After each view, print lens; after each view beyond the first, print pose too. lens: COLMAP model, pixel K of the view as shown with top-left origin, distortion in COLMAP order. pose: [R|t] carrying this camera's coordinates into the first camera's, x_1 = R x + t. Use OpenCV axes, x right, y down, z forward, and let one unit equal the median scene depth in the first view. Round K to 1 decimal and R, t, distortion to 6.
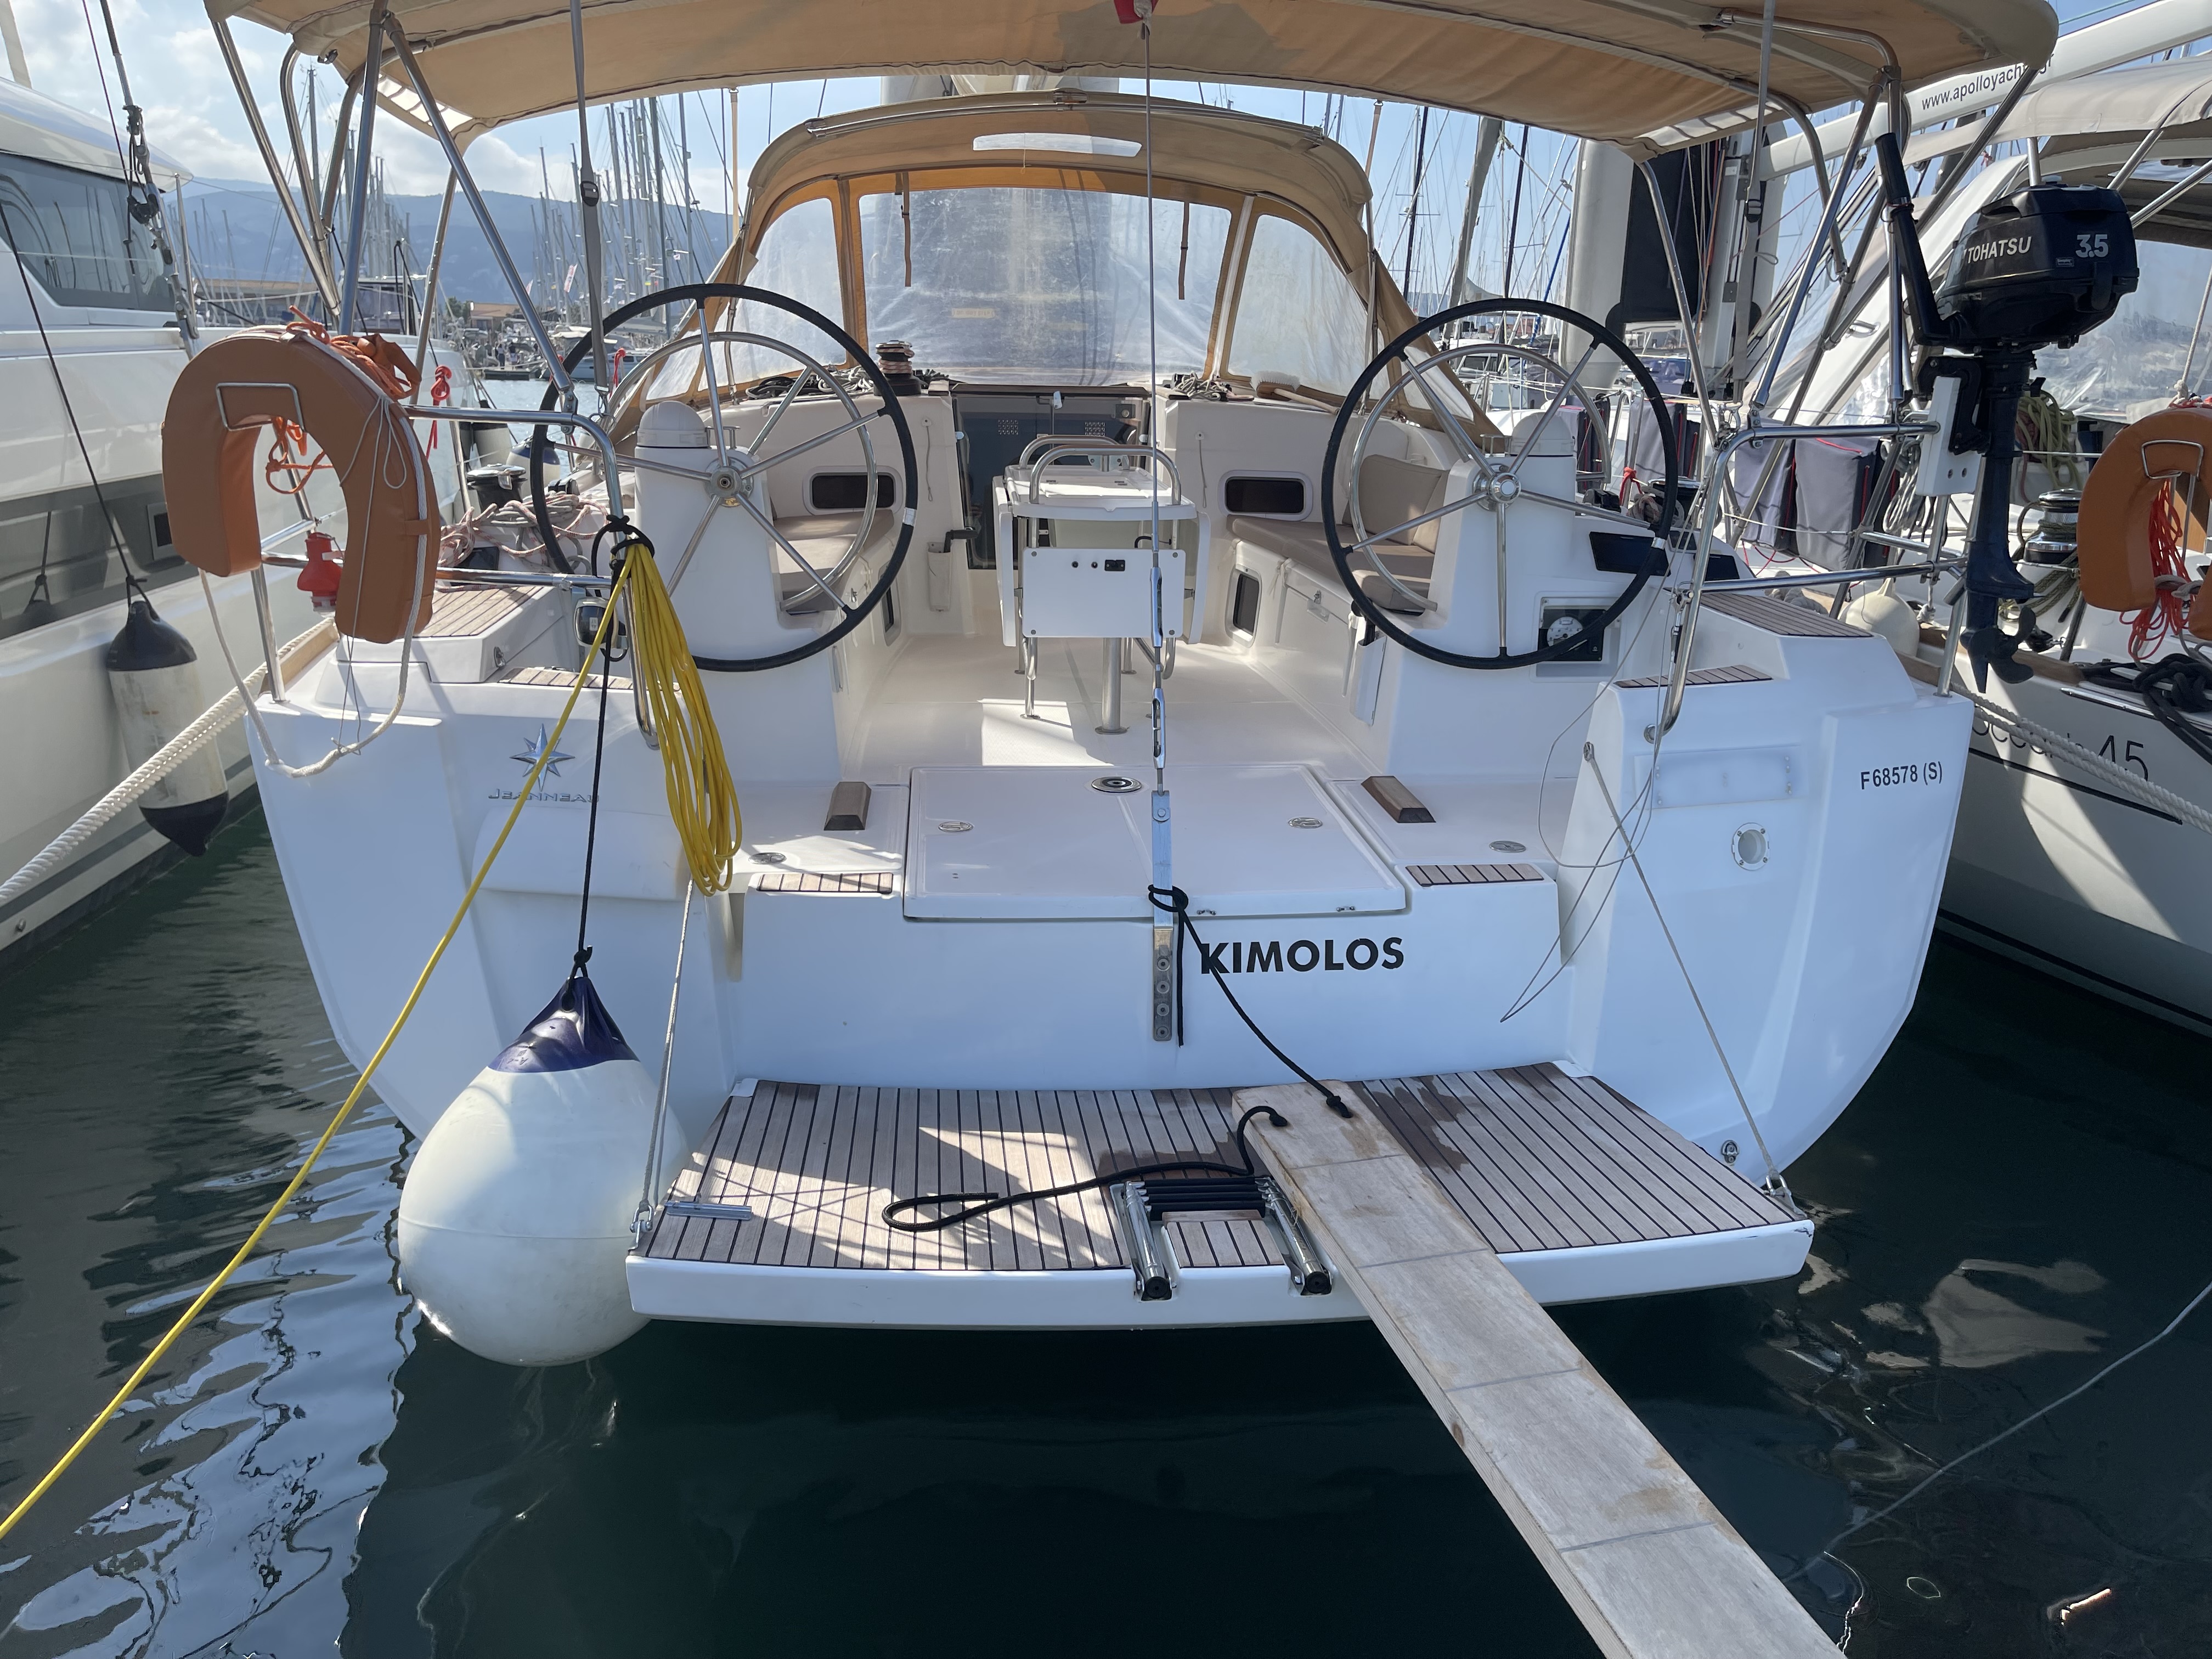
lens RADIAL K [[1710.7, 0, 1112.2], [0, 1710.7, 817.3], [0, 0, 1]] dist [0.056268, -0.036033]
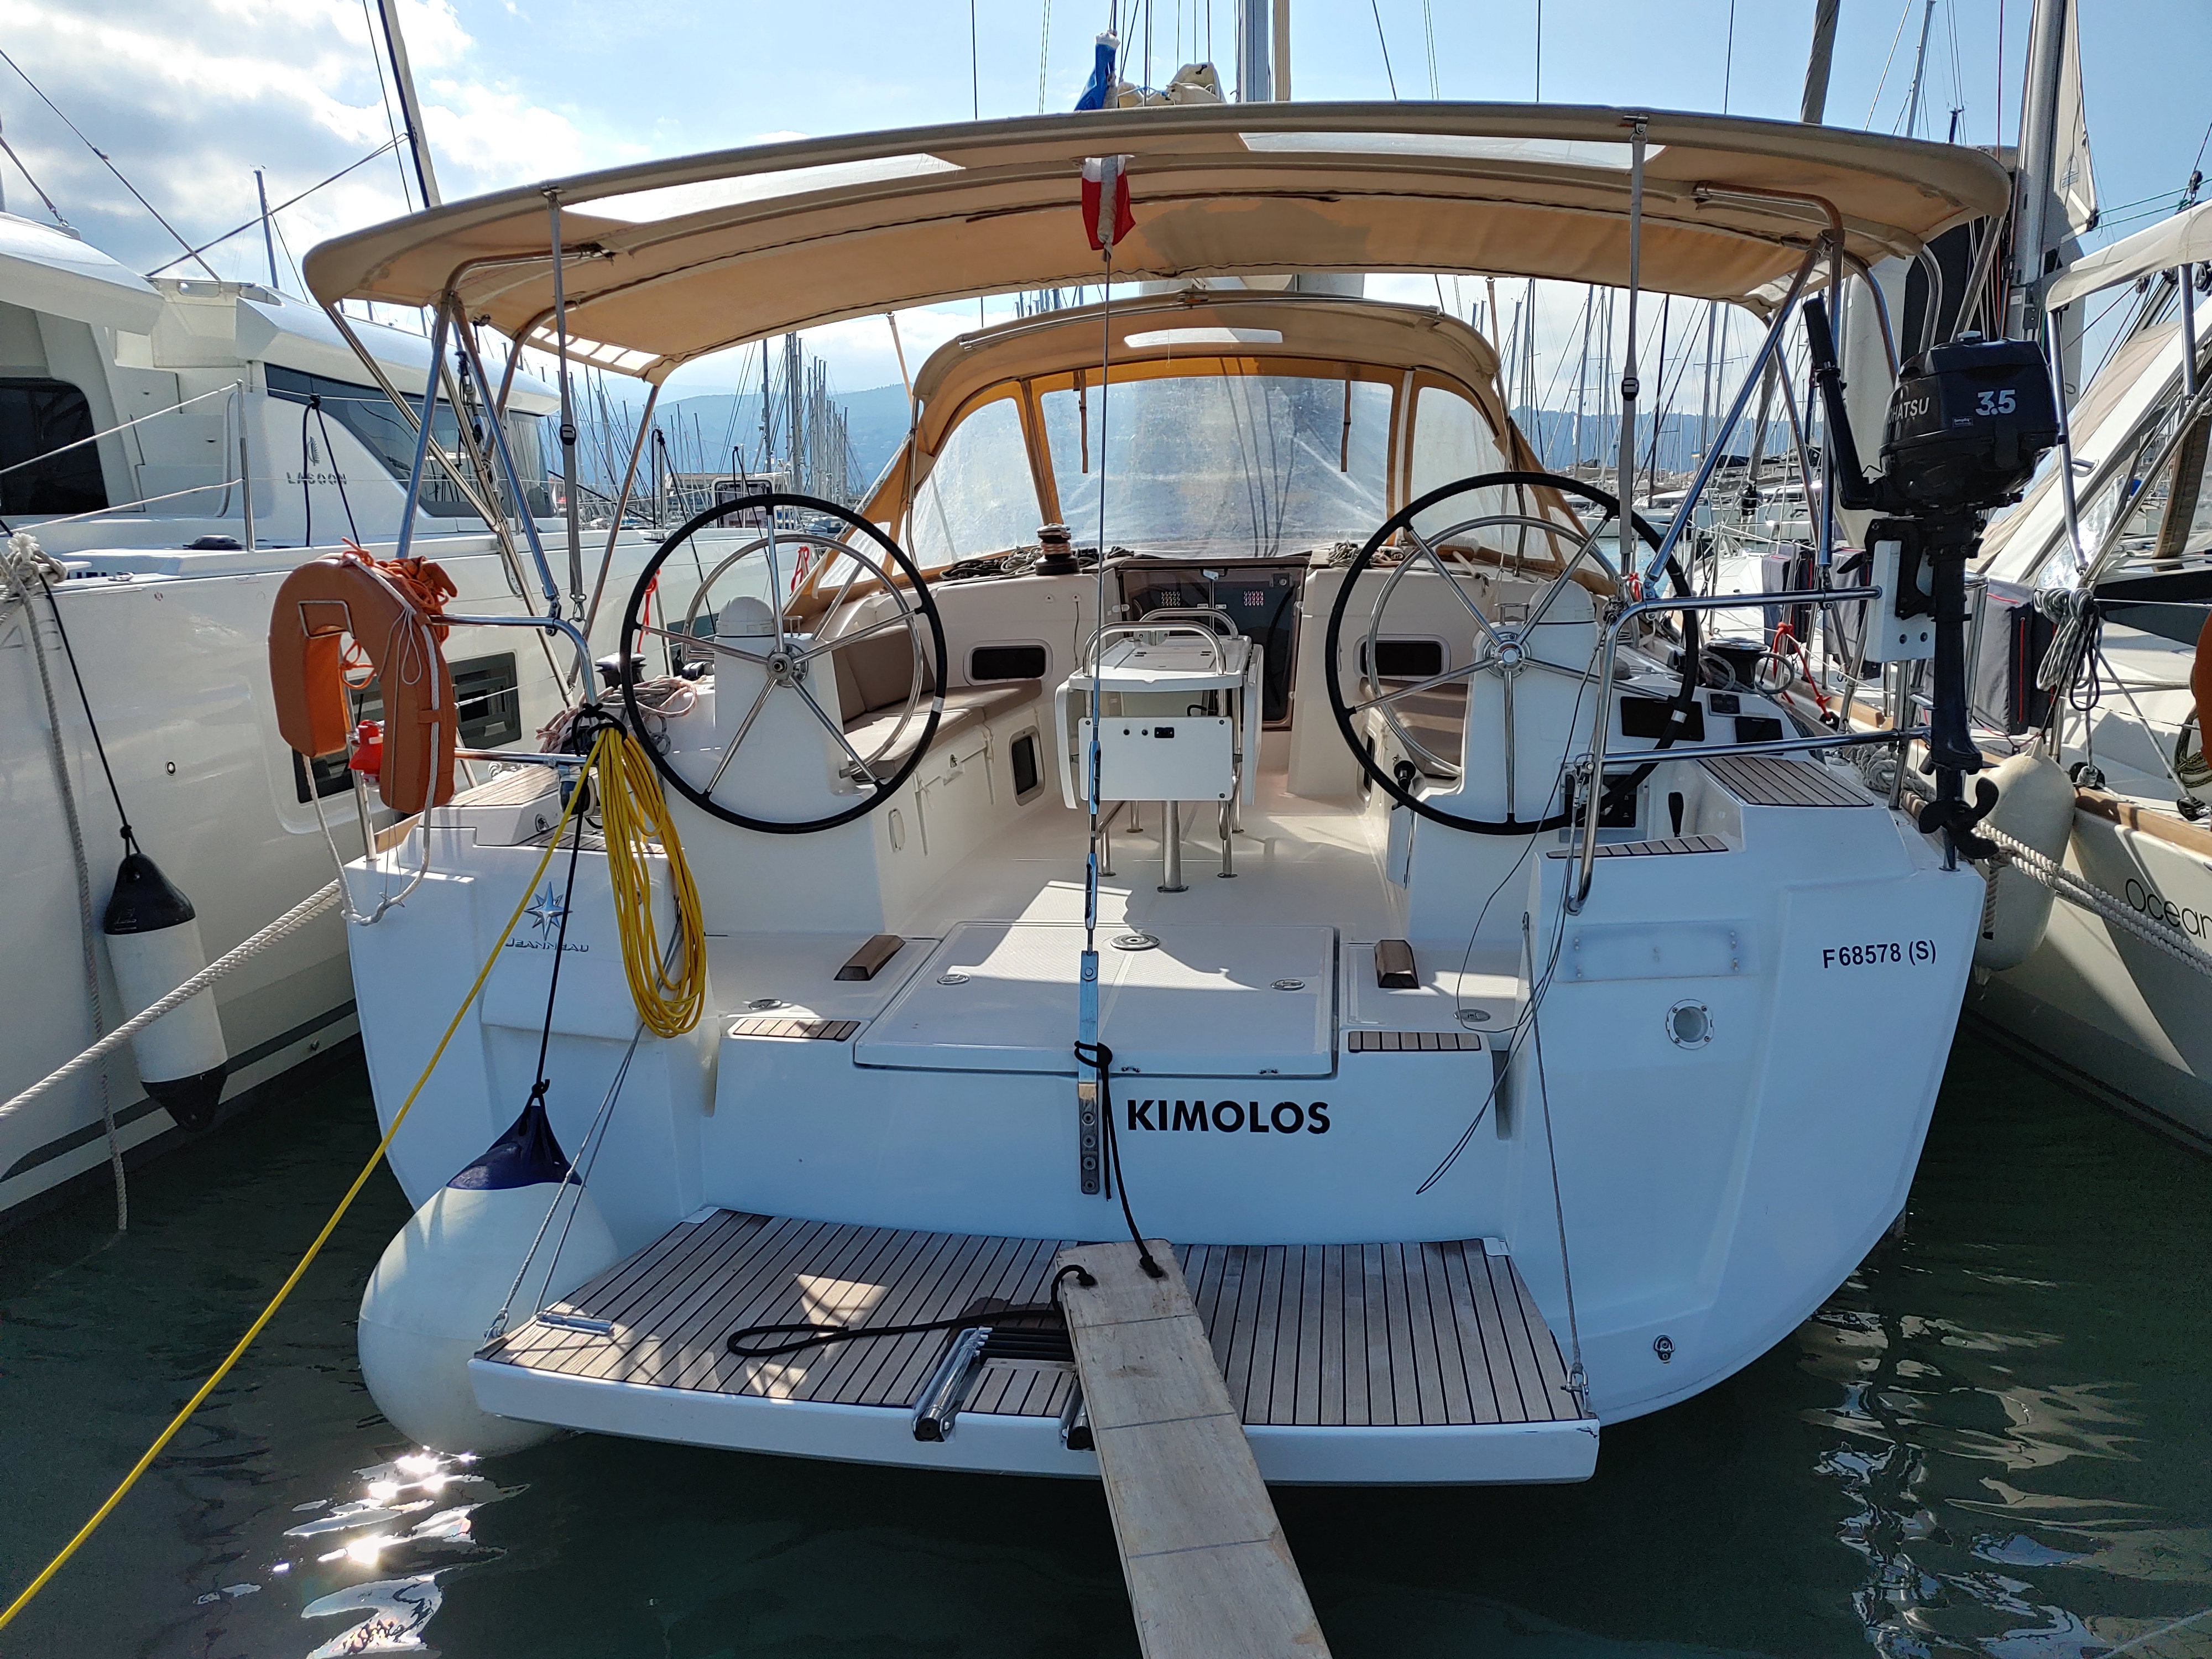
lens RADIAL K [[1675.9, 0, 1094.2], [0, 1675.9, 835.0], [0, 0, 1]] dist [0.069476, -0.062715]
pose [[0.969163, 0.006567, -0.246331, 0.243229], [-0.024973, 0.997116, -0.071673, -0.011110], [0.245150, 0.075614, 0.966532, -0.001630]]
